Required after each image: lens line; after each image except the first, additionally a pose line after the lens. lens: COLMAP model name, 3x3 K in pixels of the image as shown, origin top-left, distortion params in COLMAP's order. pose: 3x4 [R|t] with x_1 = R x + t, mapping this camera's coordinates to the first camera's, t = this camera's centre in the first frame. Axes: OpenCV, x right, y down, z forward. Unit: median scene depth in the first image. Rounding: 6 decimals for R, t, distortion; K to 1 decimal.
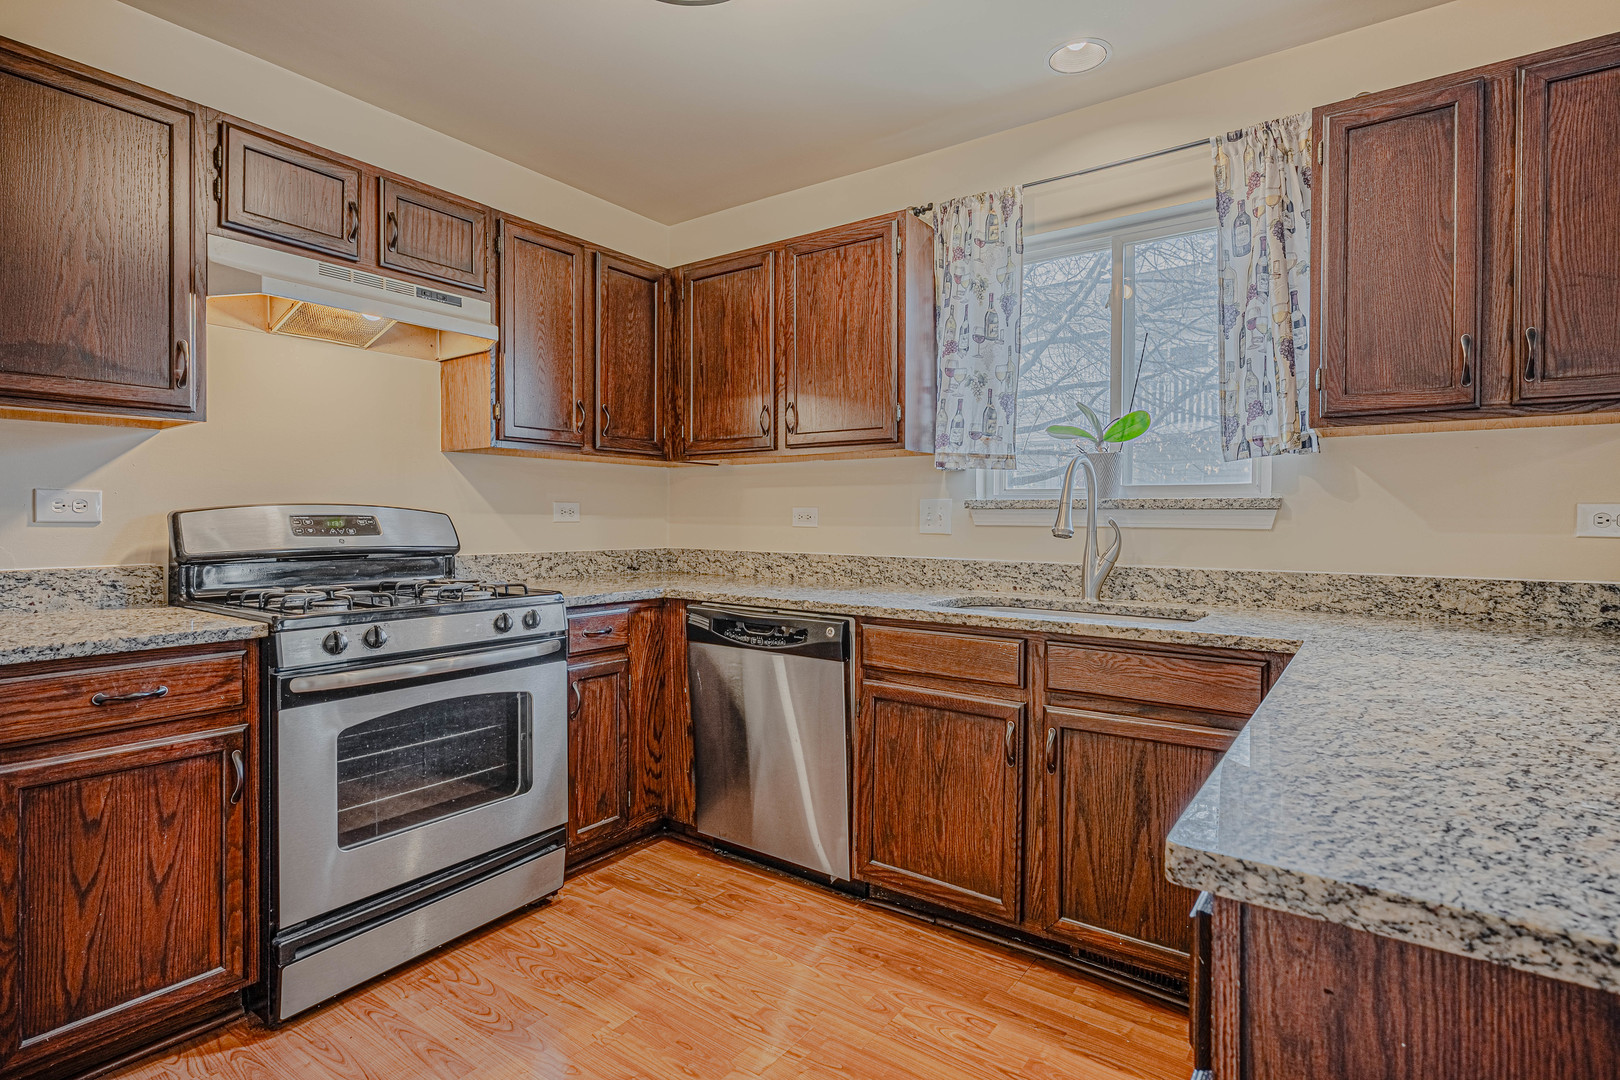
lens RADIAL K [[811.0, 0, 811.3], [0, 811.0, 521.4], [0, 0, 1]] dist [-0.000072, 0.000021]
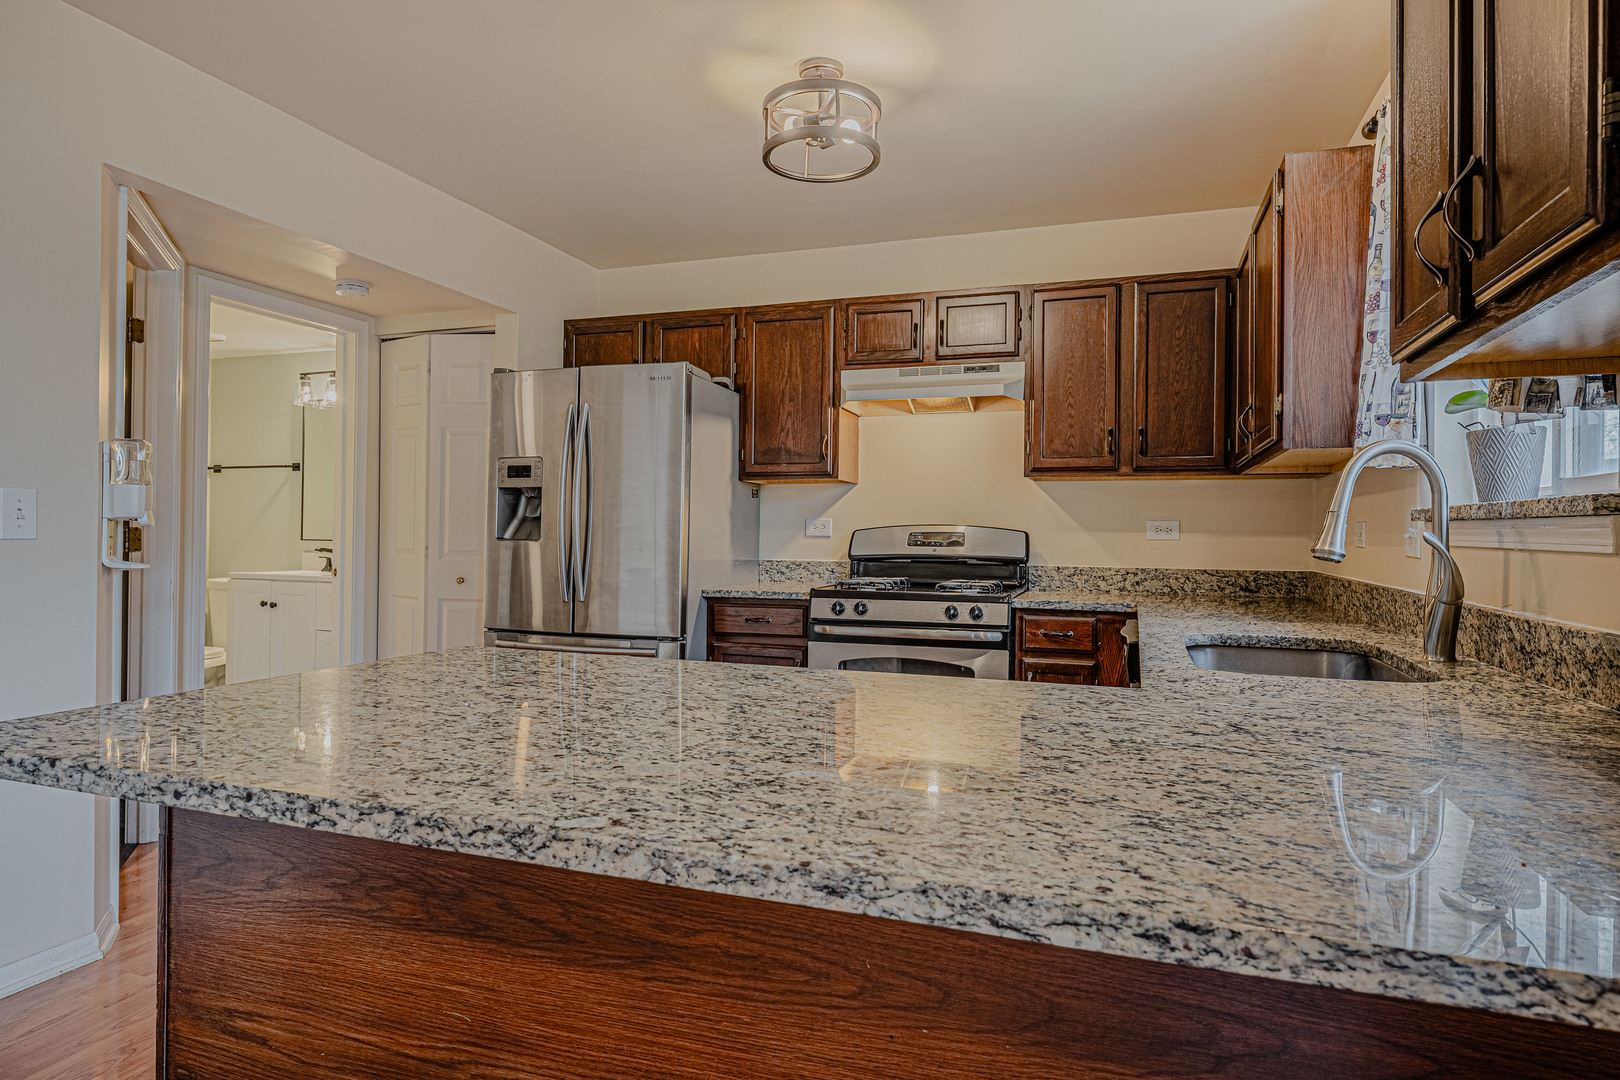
lens RADIAL K [[922.6, 0, 810.0], [0, 922.6, 540.0], [0, 0, 1]] dist [-0.001783, 0.001214]
pose [[0.276902, 0.003713, -0.960891, 1.025704], [-0.011076, 0.999938, 0.000672, 0.007604], [0.960834, 0.010457, 0.276926, 0.348841]]
